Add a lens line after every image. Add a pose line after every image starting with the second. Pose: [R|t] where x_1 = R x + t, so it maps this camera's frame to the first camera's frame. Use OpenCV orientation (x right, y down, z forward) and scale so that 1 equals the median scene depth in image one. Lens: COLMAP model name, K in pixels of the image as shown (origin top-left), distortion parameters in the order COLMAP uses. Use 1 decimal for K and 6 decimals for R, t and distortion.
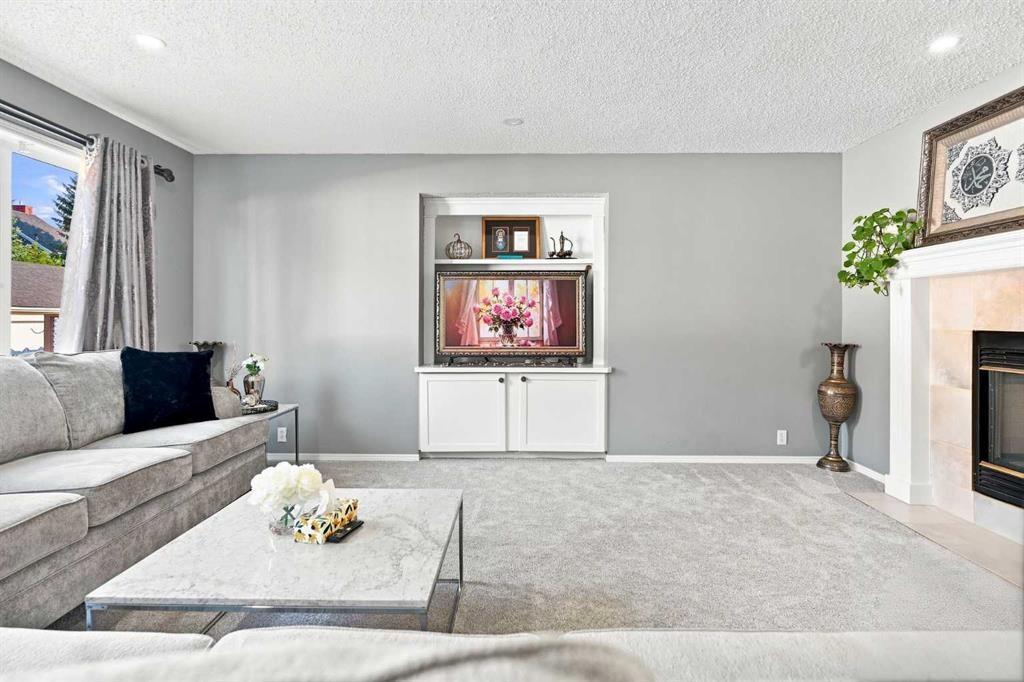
lens RADIAL K [[530.1, 0, 511.2], [0, 530.1, 313.7], [0, 0, 1]] dist [0.002184, -0.000095]
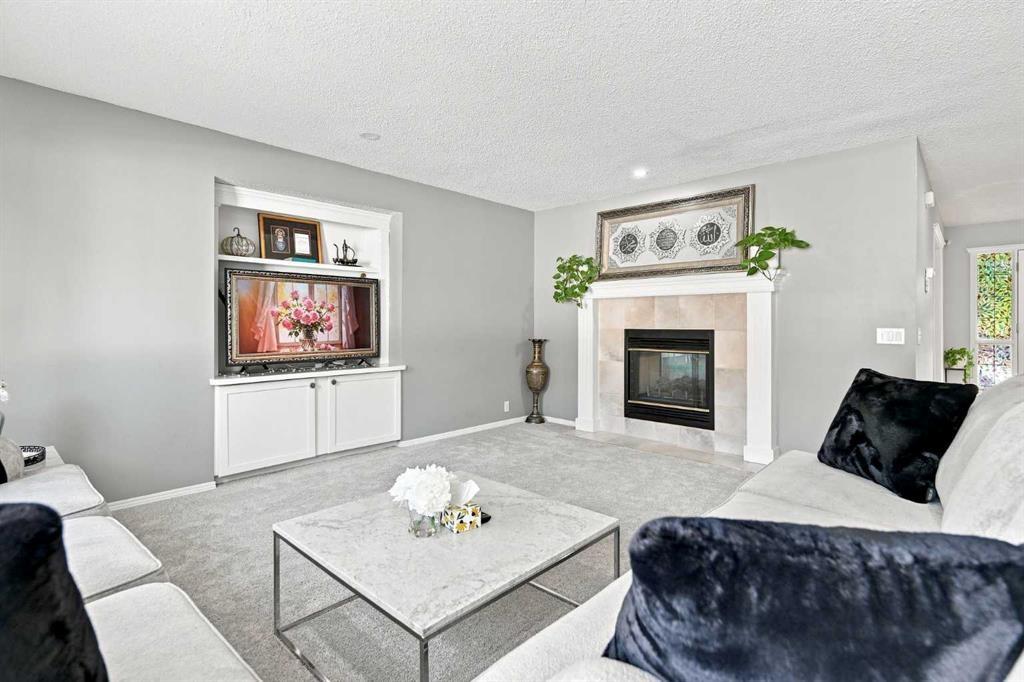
lens RADIAL K [[490.7, 0, 512.8], [0, 490.7, 322.8], [0, 0, 1]] dist [-0.000190, -0.000326]
pose [[0.669732, -0.000756, 0.742602, -0.436522], [-0.006010, 0.999961, 0.006438, 0.001143], [-0.742578, -0.008774, 0.669702, 0.109379]]
